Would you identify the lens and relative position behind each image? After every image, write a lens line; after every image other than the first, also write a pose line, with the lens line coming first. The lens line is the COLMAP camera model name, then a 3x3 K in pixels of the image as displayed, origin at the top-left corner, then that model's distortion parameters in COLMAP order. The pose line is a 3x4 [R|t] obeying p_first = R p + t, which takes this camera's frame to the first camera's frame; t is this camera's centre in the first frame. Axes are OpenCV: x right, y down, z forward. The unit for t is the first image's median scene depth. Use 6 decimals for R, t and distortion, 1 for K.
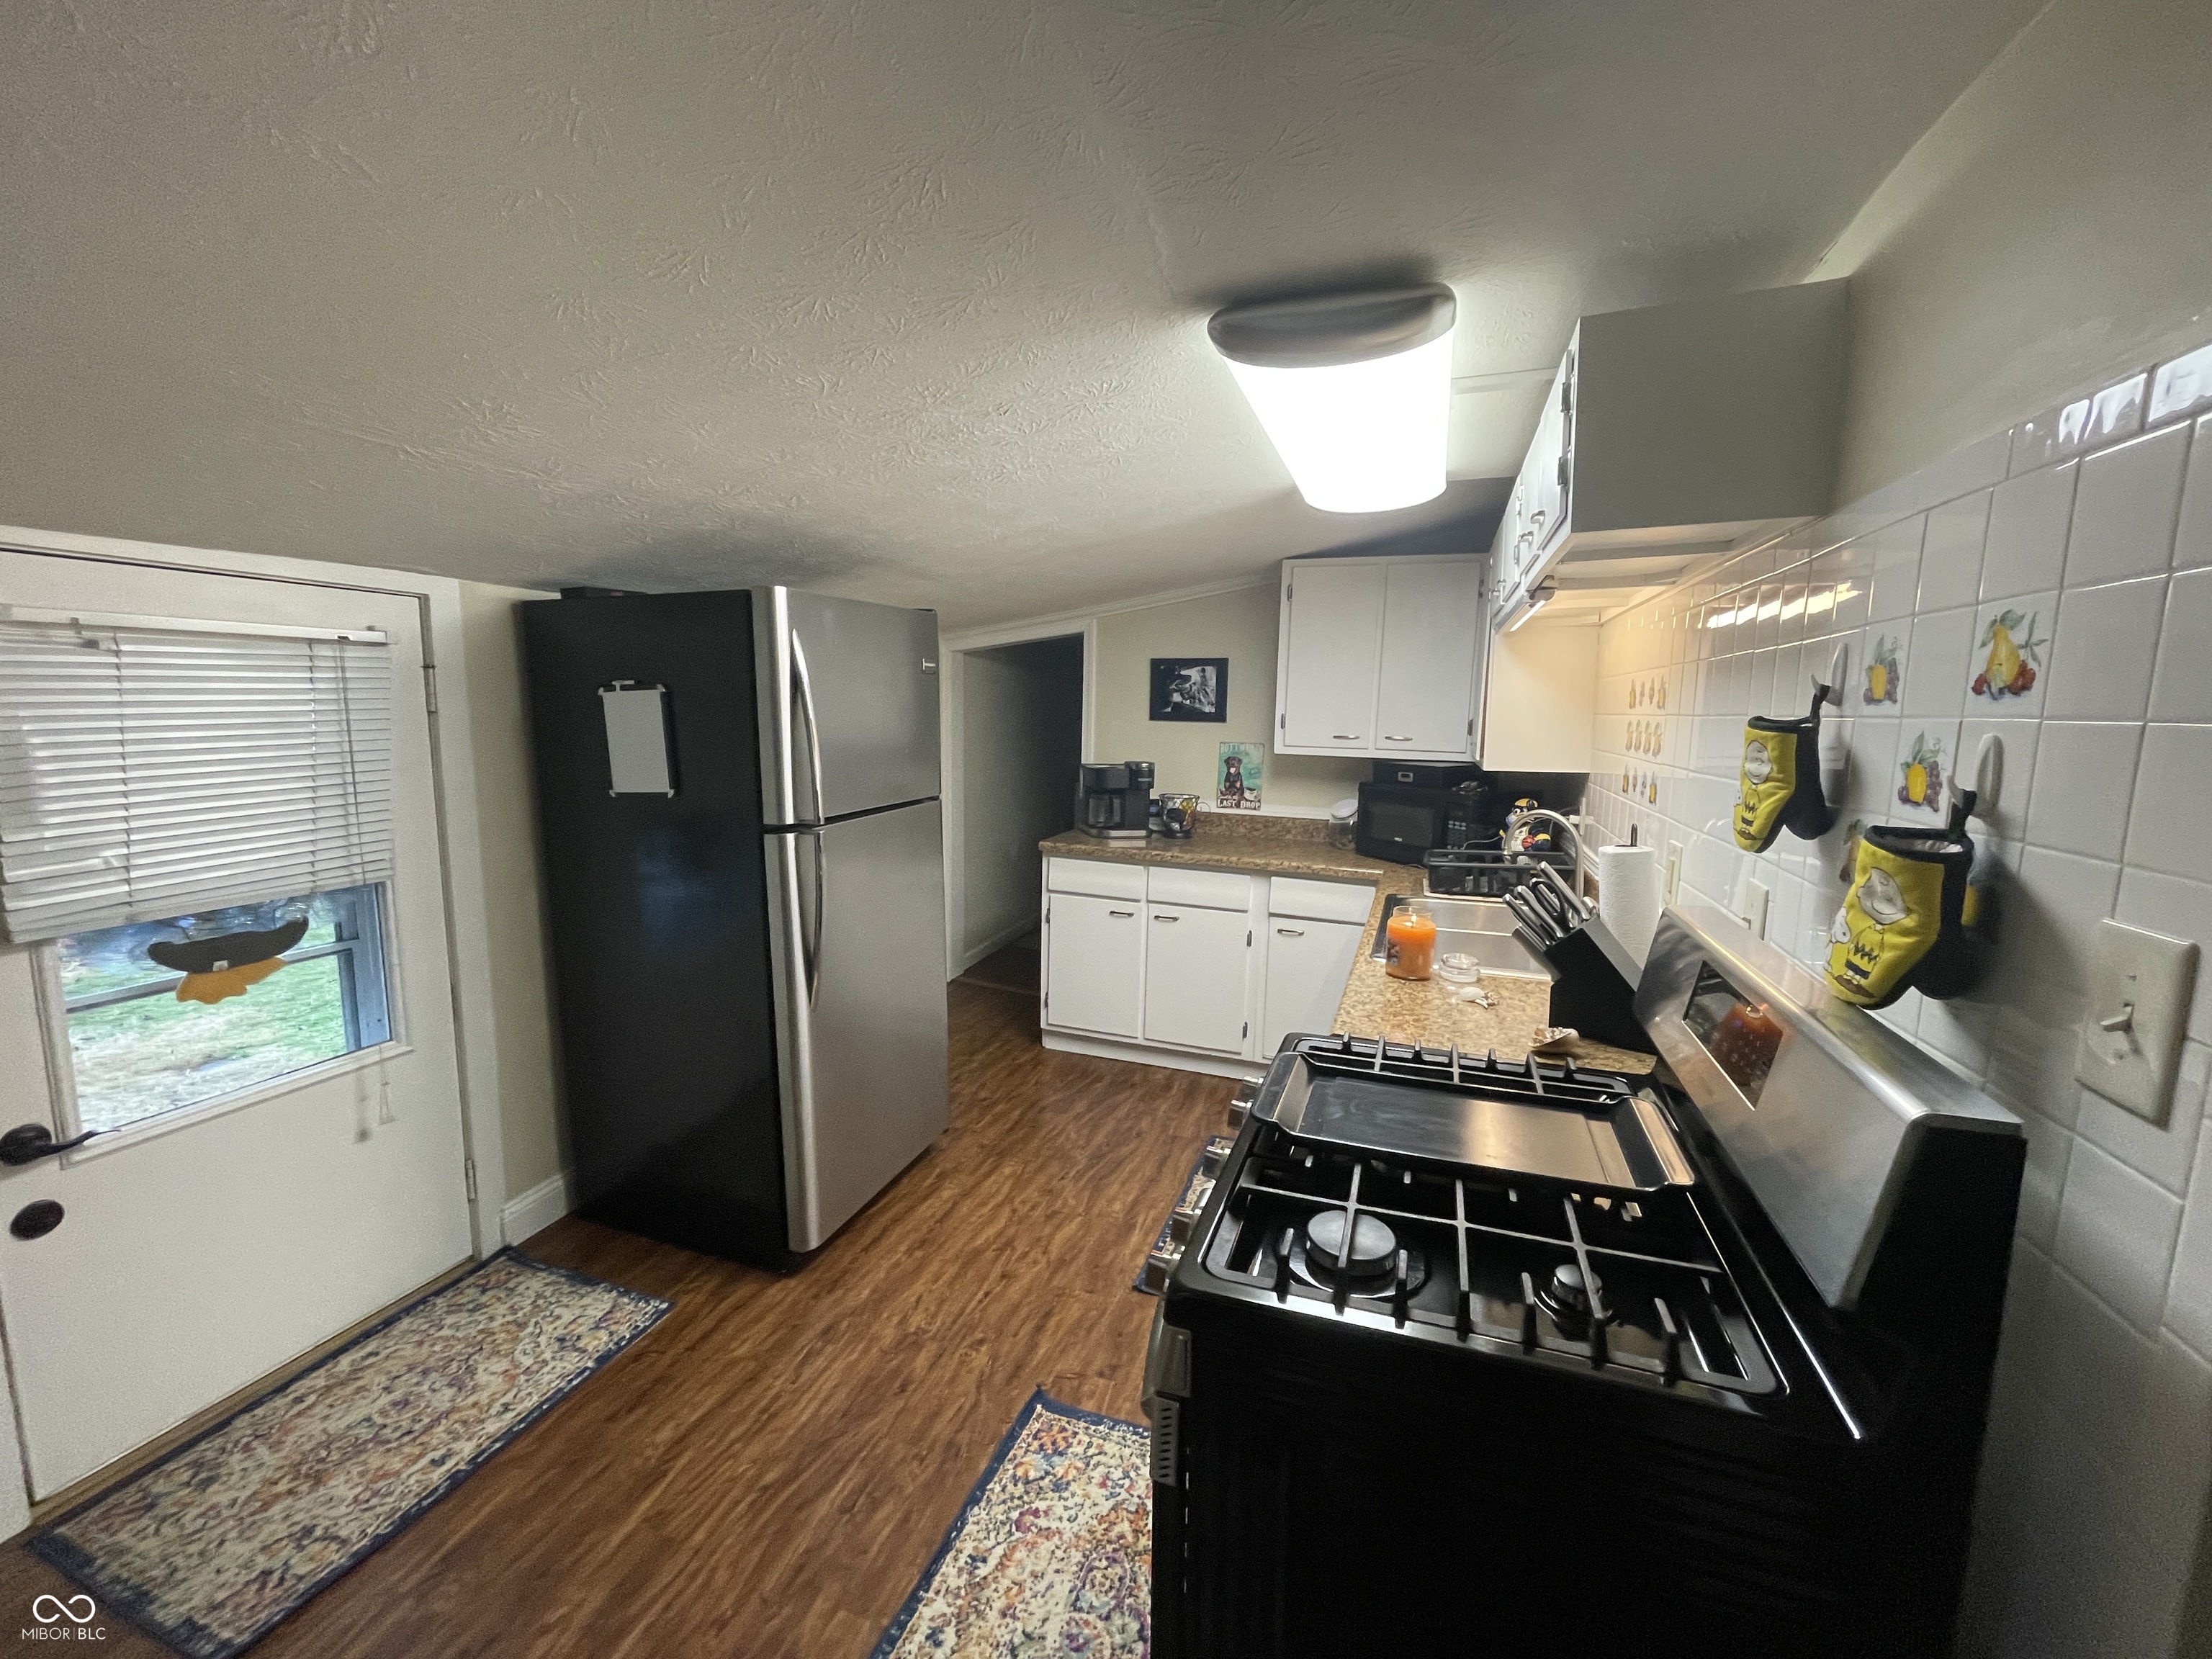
lens RADIAL K [[899.7, 0, 1095.8], [0, 899.7, 826.9], [0, 0, 1]] dist [-0.005717, 0.001110]
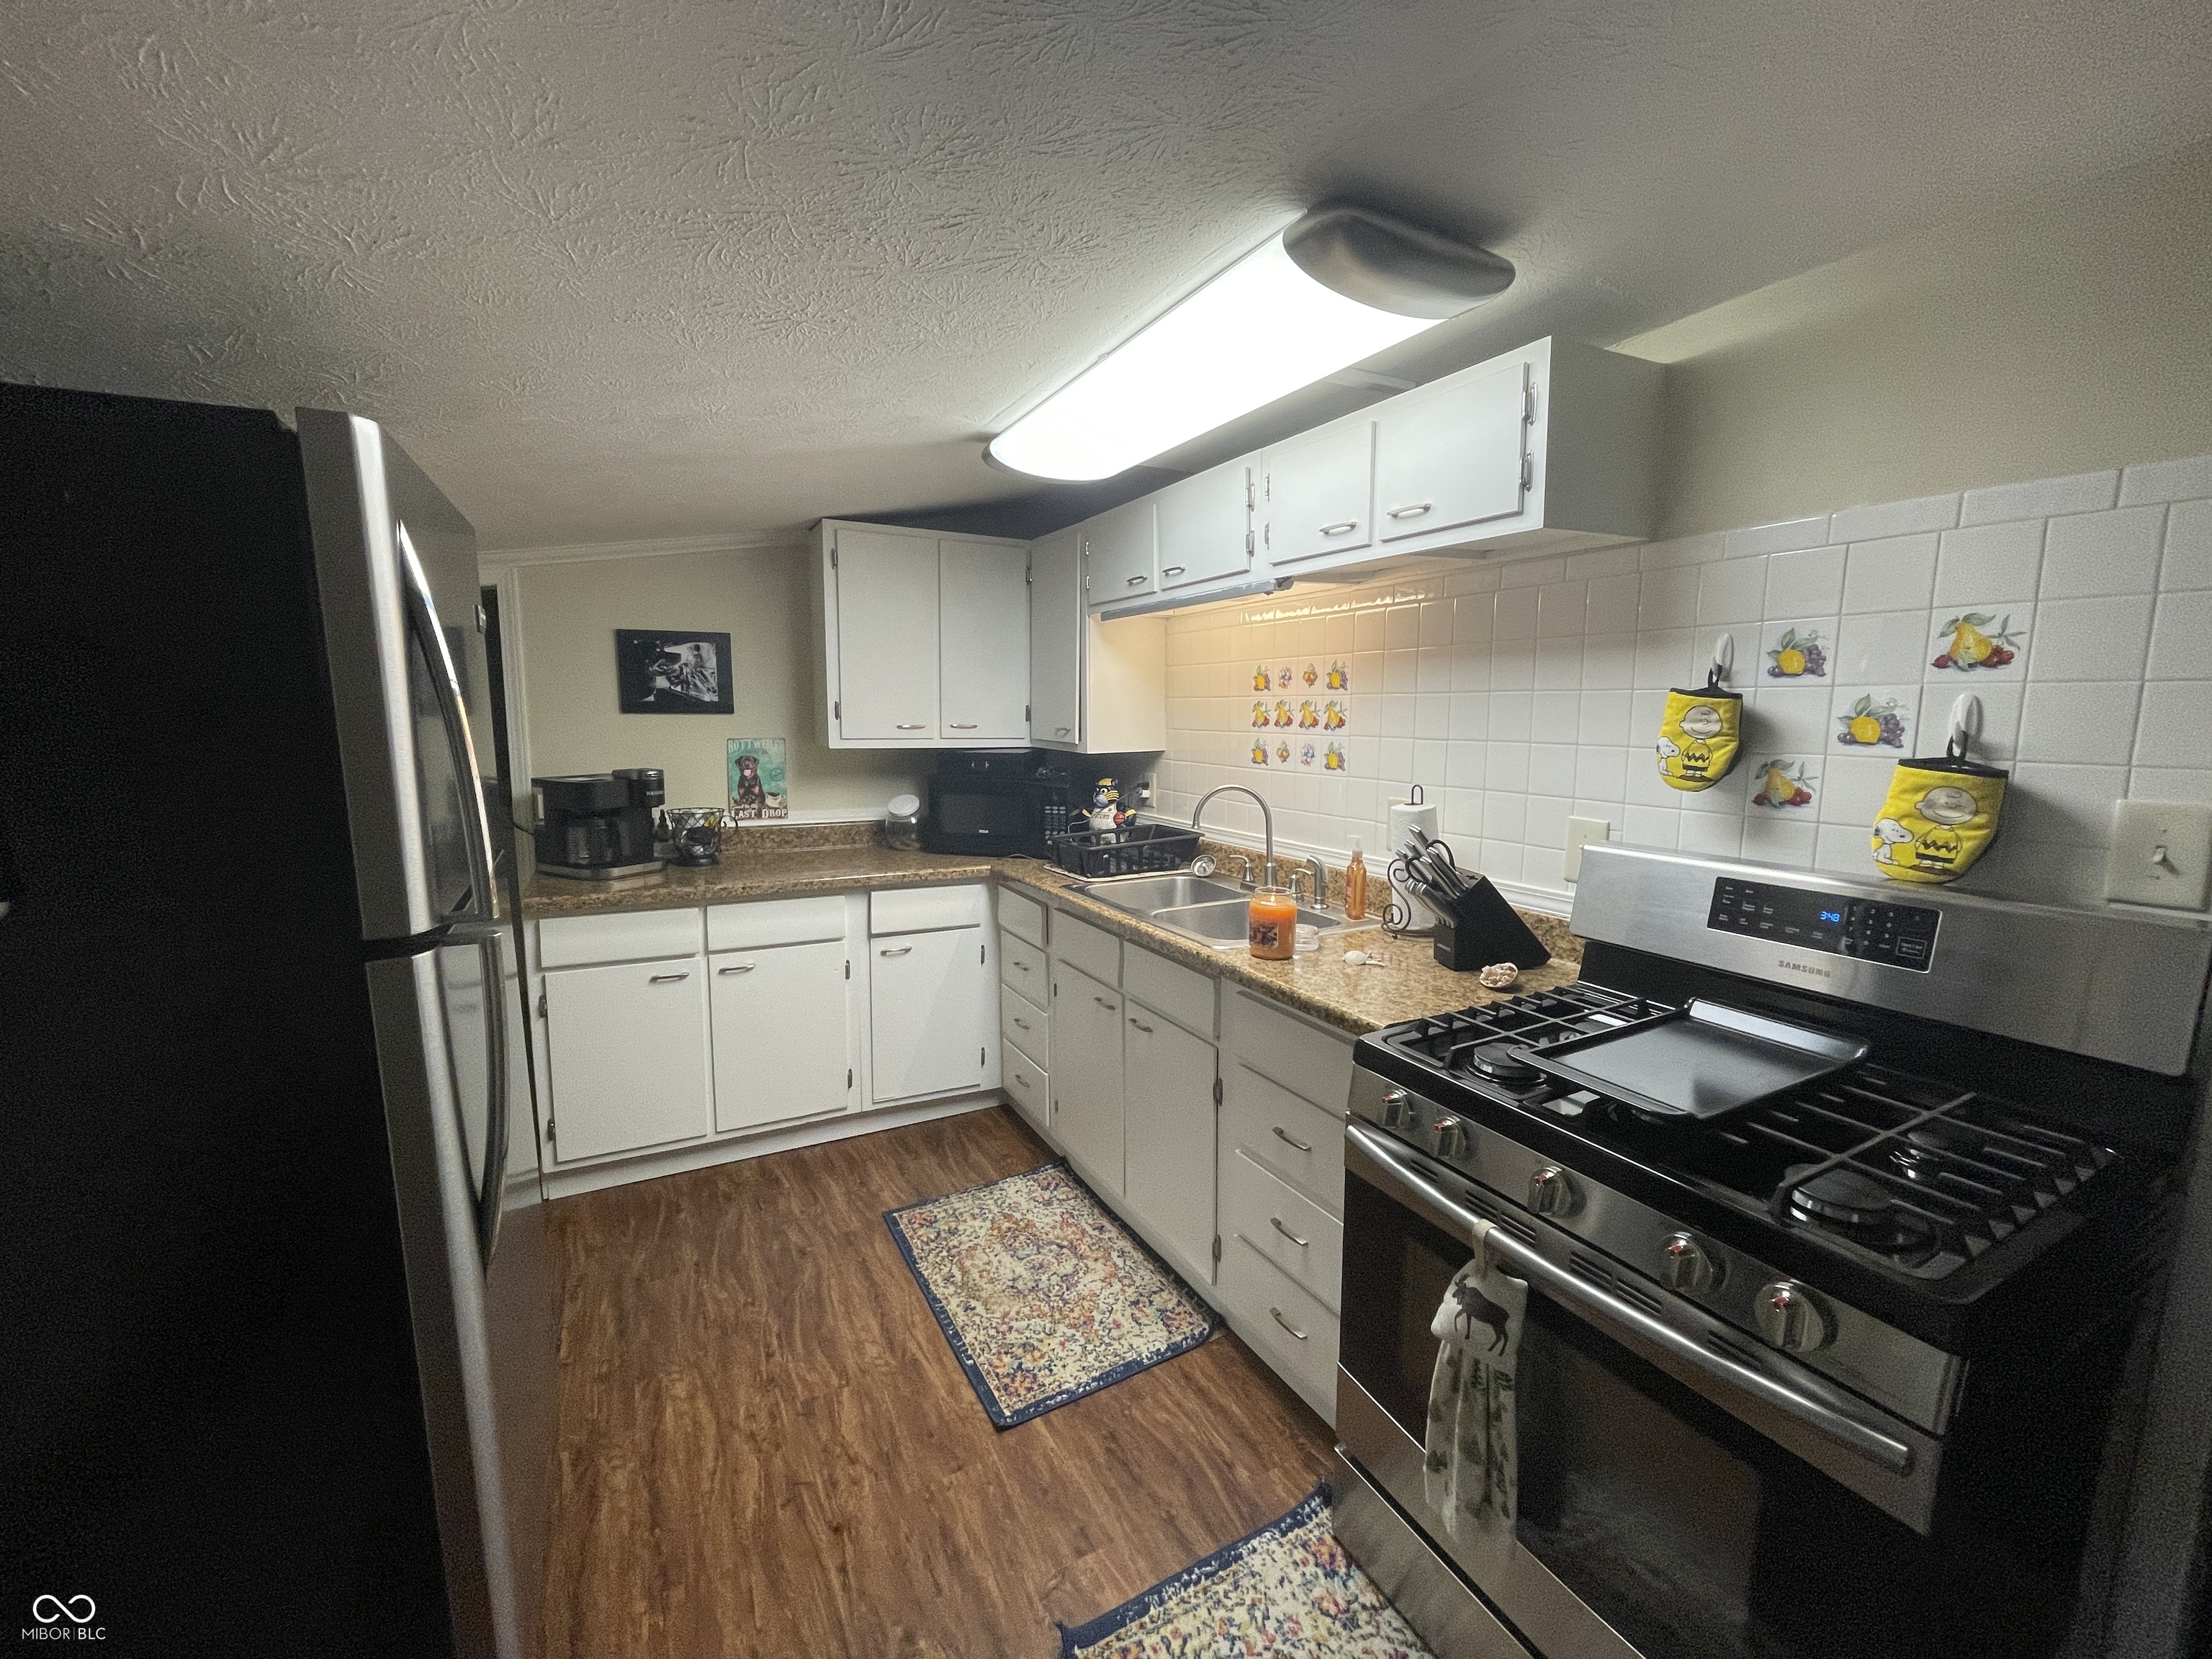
lens RADIAL K [[899.7, 0, 1102.5], [0, 899.7, 830.9], [0, 0, 1]] dist [-0.005717, 0.001110]
pose [[0.667755, -0.114489, 0.735524, -0.274682], [0.106450, 0.992633, 0.057868, -0.027854], [-0.736730, 0.039655, 0.675023, 0.254887]]
